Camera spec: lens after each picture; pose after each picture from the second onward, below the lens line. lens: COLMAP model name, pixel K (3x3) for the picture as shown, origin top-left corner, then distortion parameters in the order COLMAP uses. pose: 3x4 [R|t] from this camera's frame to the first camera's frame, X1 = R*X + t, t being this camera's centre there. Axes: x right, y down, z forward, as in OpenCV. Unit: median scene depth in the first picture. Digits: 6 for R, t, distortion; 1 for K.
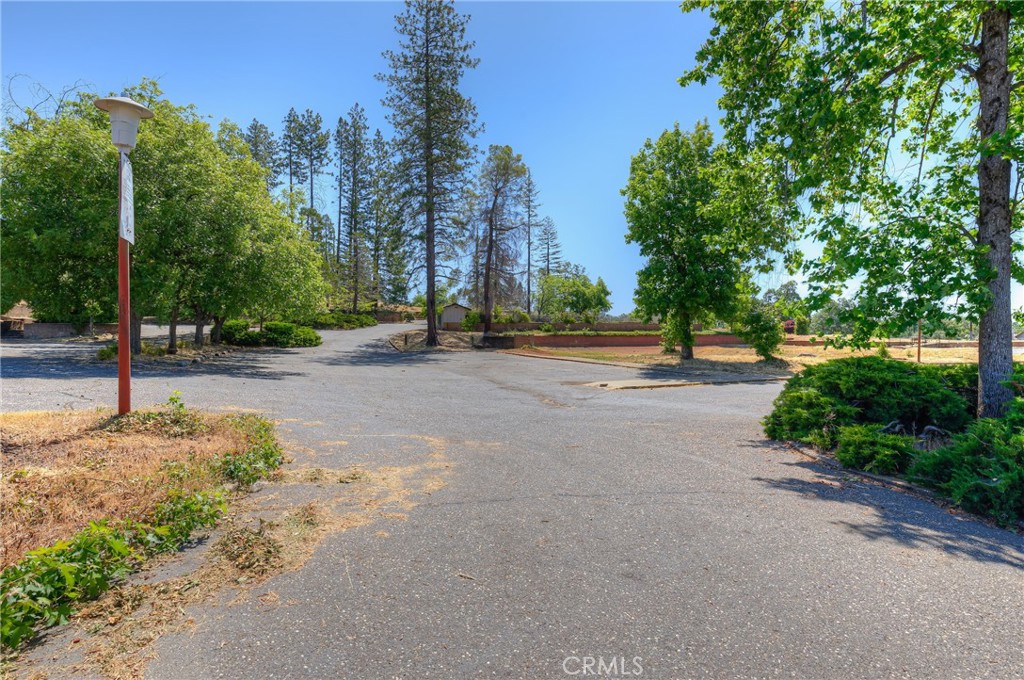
lens RADIAL K [[547.9, 0, 510.9], [0, 547.9, 338.8], [0, 0, 1]] dist [-0.005022, -0.000421]
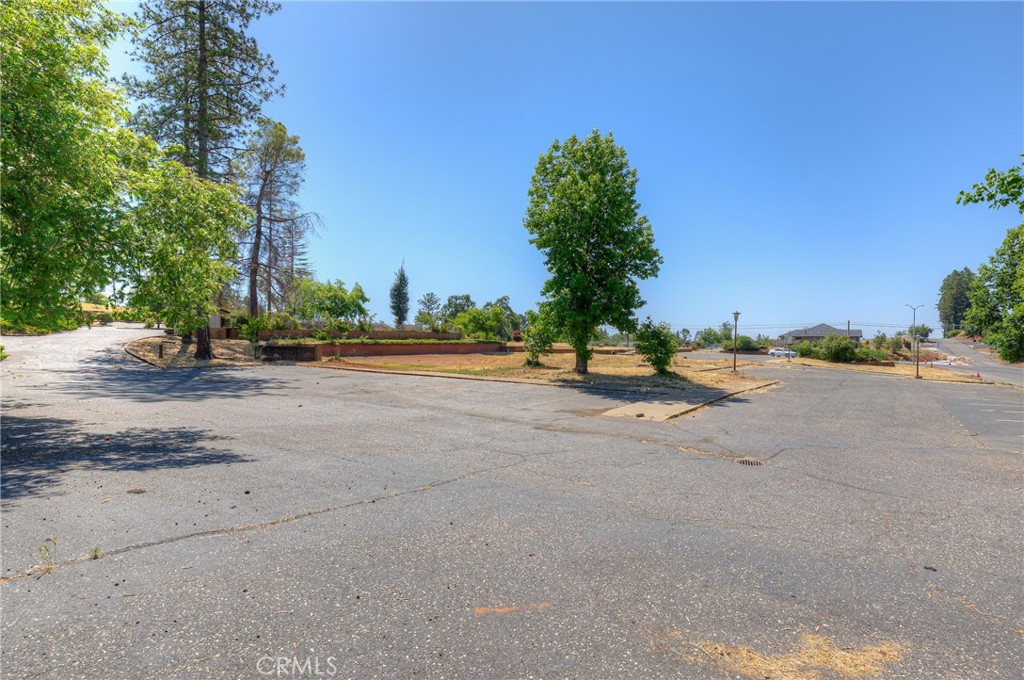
lens RADIAL K [[508.2, 0, 508.4], [0, 508.2, 341.7], [0, 0, 1]] dist [-0.000883, -0.000337]
pose [[0.847125, 0.003572, 0.531382, -0.138115], [-0.001564, 0.999990, -0.004229, -0.007854], [-0.531392, 0.002752, 0.847122, 0.151282]]
